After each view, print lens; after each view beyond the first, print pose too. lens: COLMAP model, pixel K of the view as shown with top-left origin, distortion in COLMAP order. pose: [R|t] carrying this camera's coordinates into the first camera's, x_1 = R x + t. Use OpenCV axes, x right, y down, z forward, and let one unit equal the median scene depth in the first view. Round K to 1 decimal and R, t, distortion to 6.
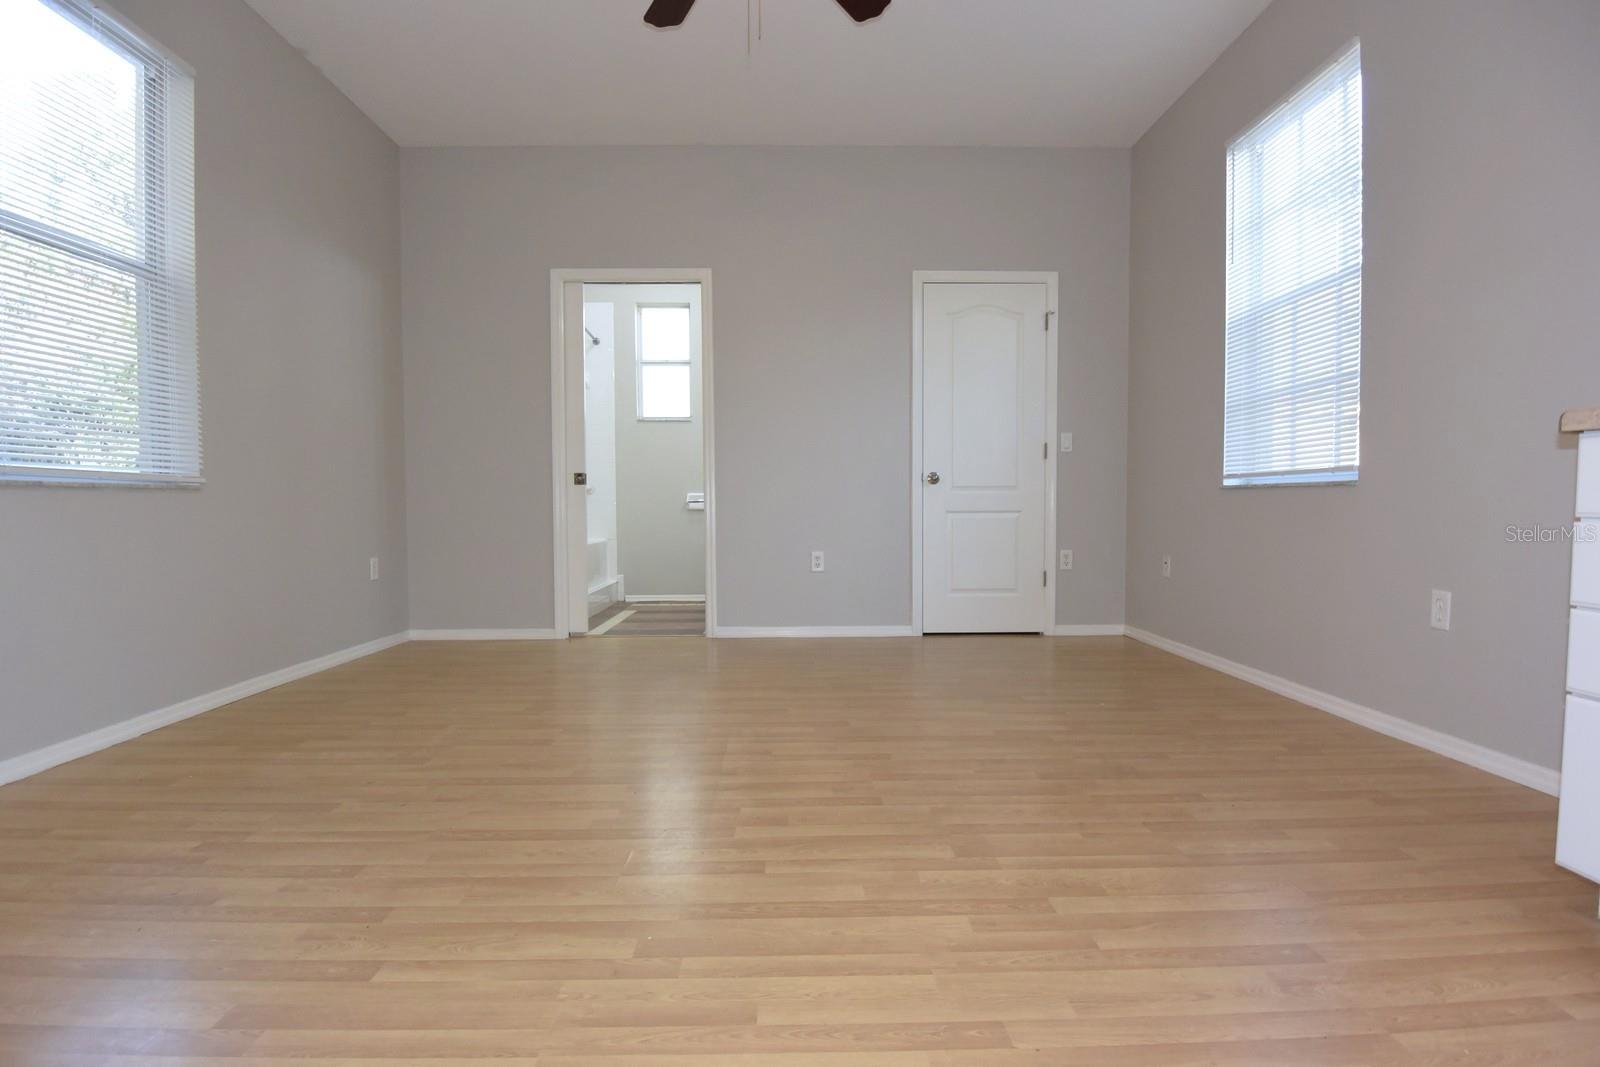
lens RADIAL K [[838.8, 0, 798.7], [0, 838.8, 533.5], [0, 0, 1]] dist [-0.003336, -0.022156]
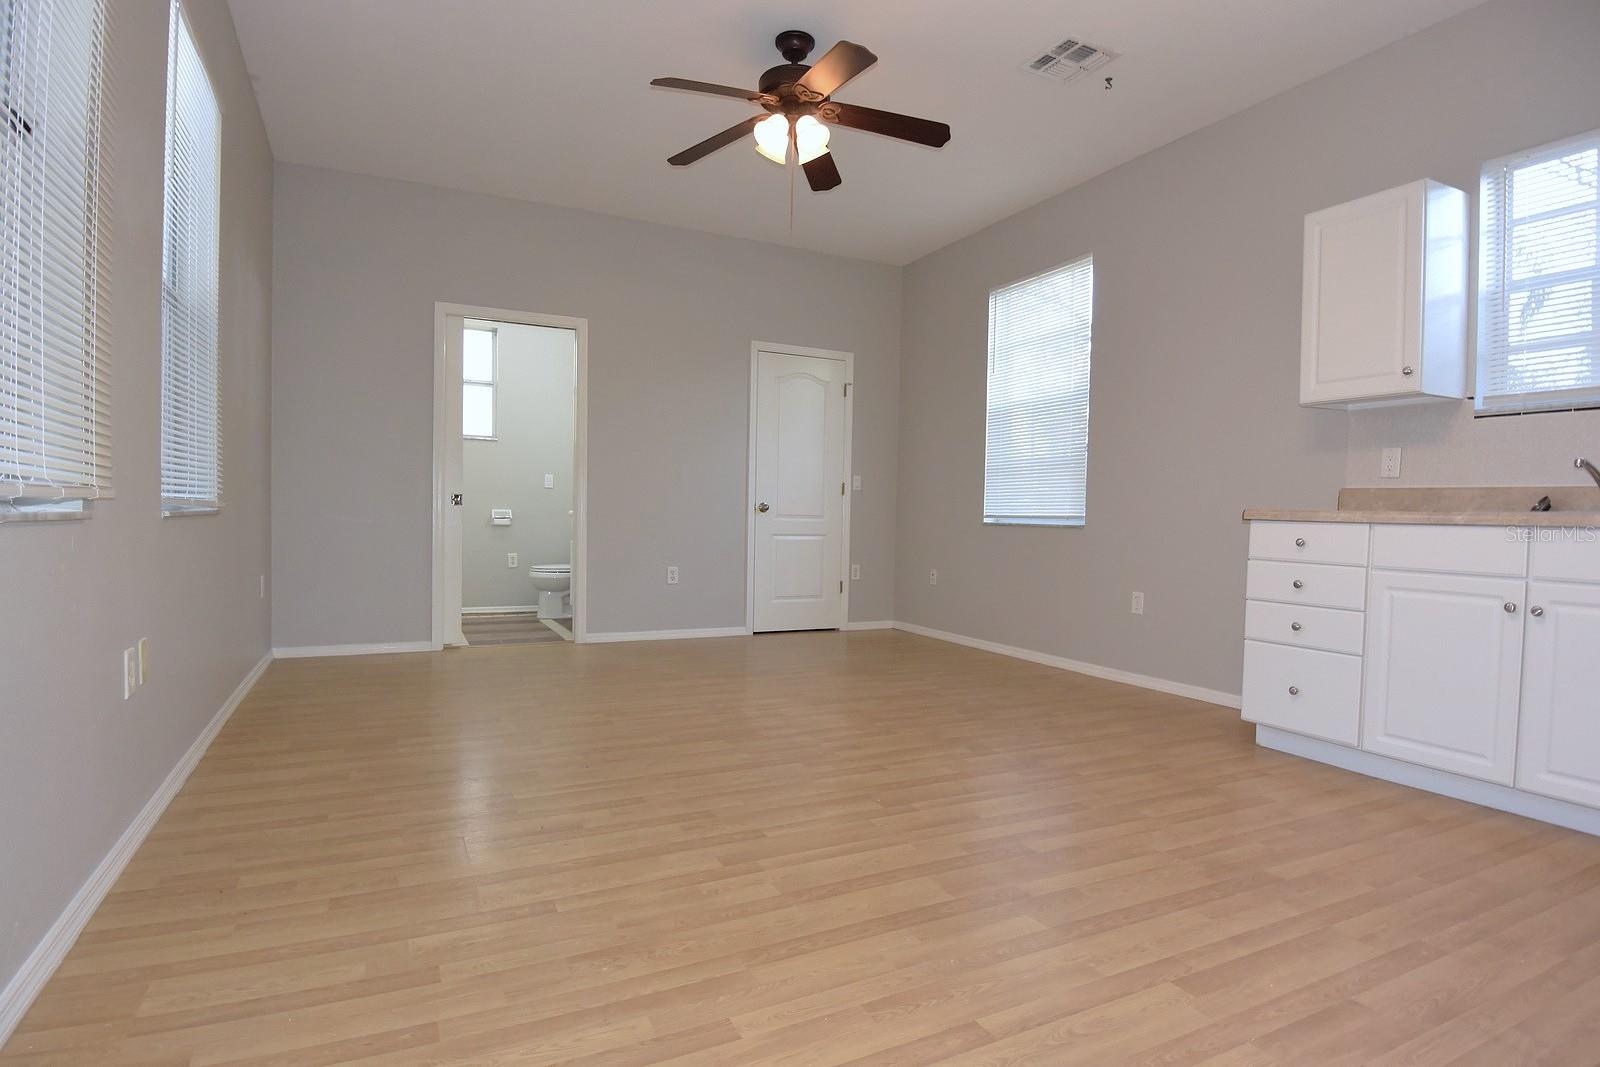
lens RADIAL K [[838.8, 0, 798.3], [0, 838.8, 535.2], [0, 0, 1]] dist [-0.003336, -0.022156]
pose [[0.905297, 0.012005, 0.424609, -0.427250], [-0.009296, 0.999921, -0.008450, -0.020001], [-0.424677, 0.003703, 0.905337, -0.201077]]
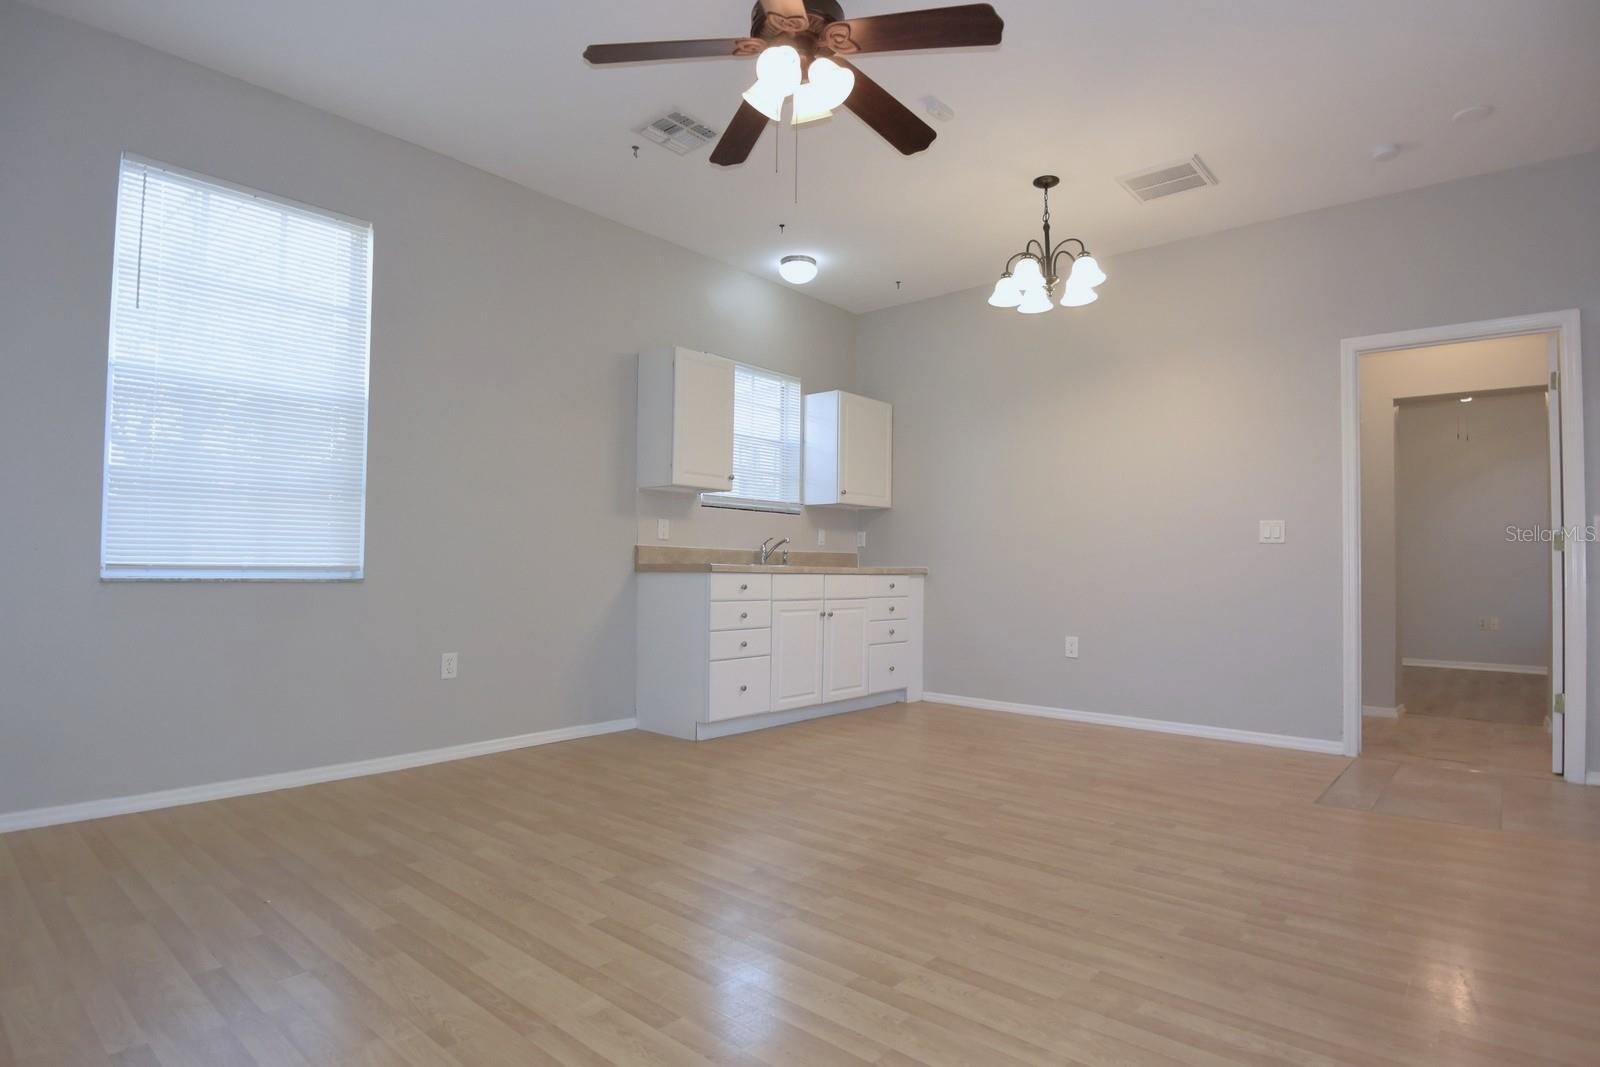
lens RADIAL K [[838.8, 0, 807.4], [0, 838.8, 542.6], [0, 0, 1]] dist [-0.003336, -0.022156]
pose [[-0.743470, 0.014257, 0.668617, -0.514187], [0.012880, 0.999893, -0.007000, -0.078846], [-0.668645, 0.003408, -0.743574, 1.173283]]
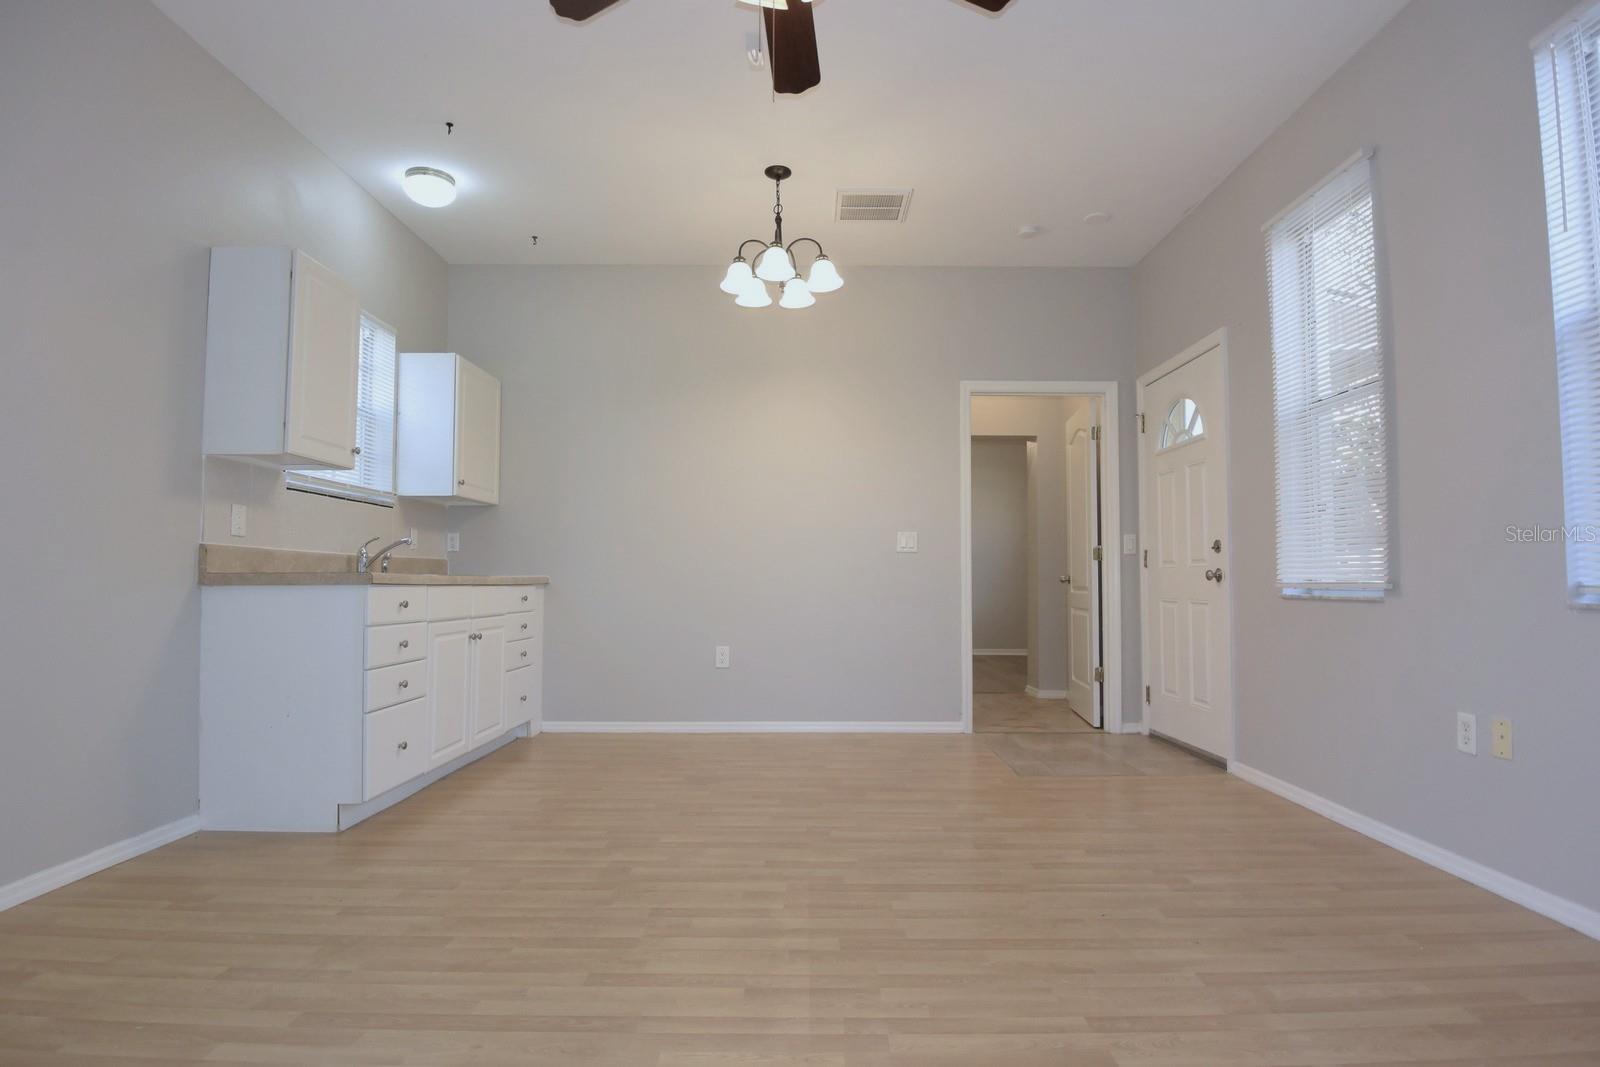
lens RADIAL K [[838.8, 0, 803.9], [0, 838.8, 544.1], [0, 0, 1]] dist [-0.003336, -0.022156]
pose [[-0.999750, 0.002474, 0.022208, -0.069199], [0.002241, 0.999942, -0.010500, -0.076904], [-0.022232, -0.010448, -0.999698, 1.194631]]
